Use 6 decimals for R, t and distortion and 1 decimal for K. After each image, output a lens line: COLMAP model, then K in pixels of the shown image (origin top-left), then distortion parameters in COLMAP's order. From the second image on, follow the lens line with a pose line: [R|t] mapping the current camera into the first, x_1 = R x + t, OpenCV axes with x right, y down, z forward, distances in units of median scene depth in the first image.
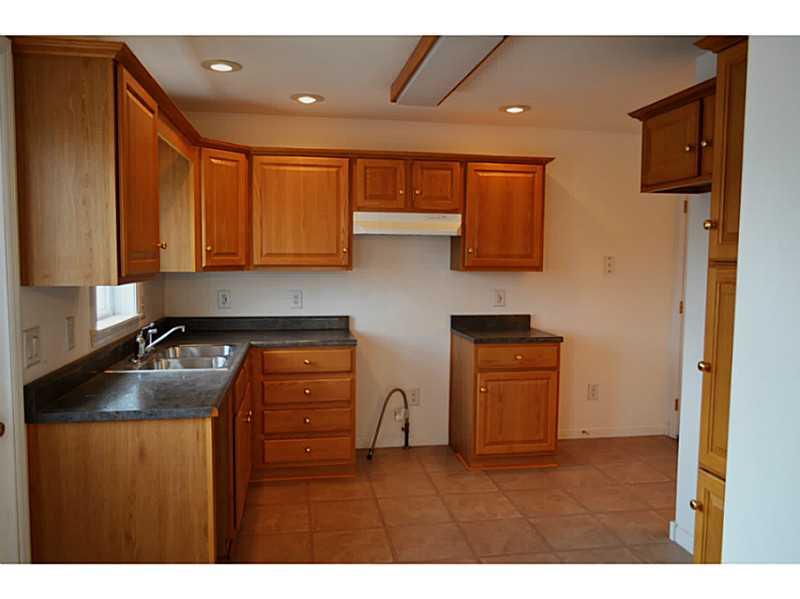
lens RADIAL K [[624.3, 0, 400.0], [0, 624.3, 299.5], [0, 0, 1]] dist [-0.010382, 0.003012]
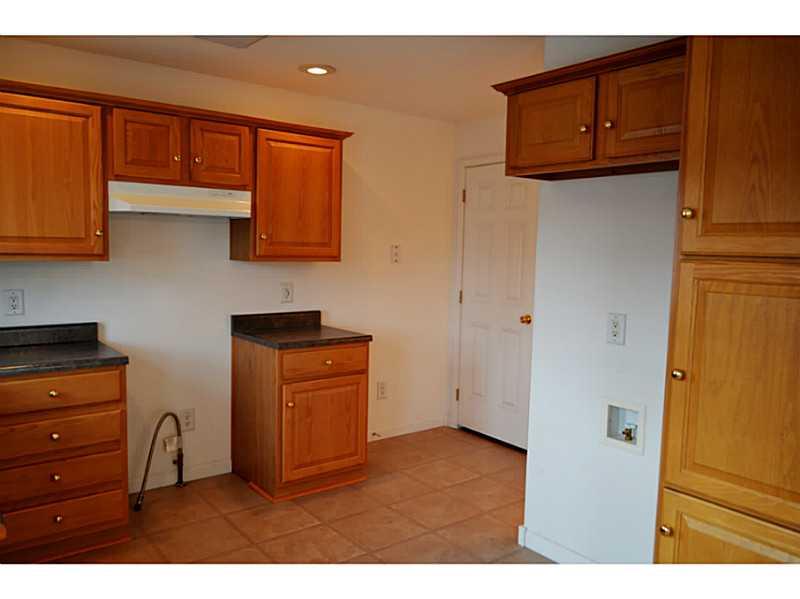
lens RADIAL K [[624.3, 0, 400.0], [0, 624.3, 299.5], [0, 0, 1]] dist [-0.010382, 0.003012]
pose [[0.877296, -0.031253, 0.478931, -0.130493], [0.021128, 0.999425, 0.026518, -0.014075], [-0.479484, -0.013146, 0.877452, 0.197792]]
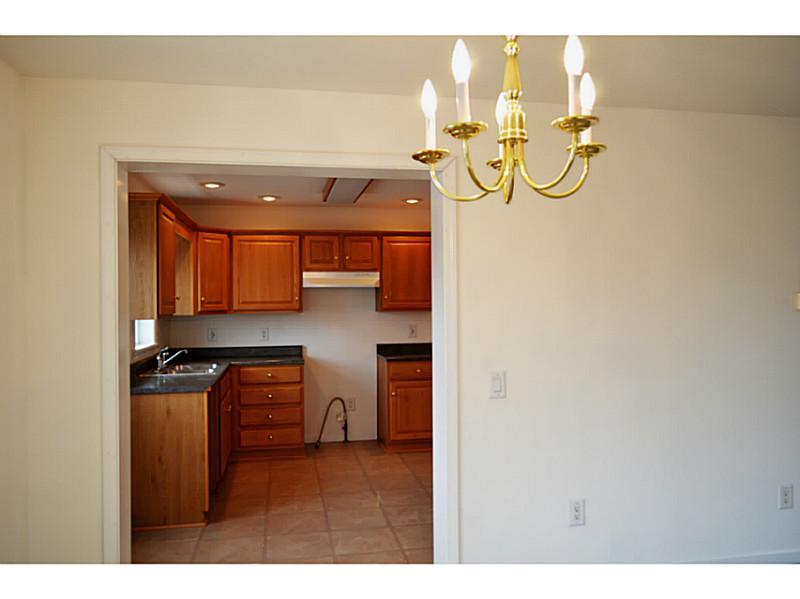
lens RADIAL K [[624.3, 0, 400.0], [0, 624.3, 299.5], [0, 0, 1]] dist [-0.010382, 0.003012]
pose [[0.999573, -0.017351, 0.023507, 0.115332], [0.019102, 0.996892, -0.076430, 0.037460], [-0.022108, 0.076846, 0.996798, -0.440477]]
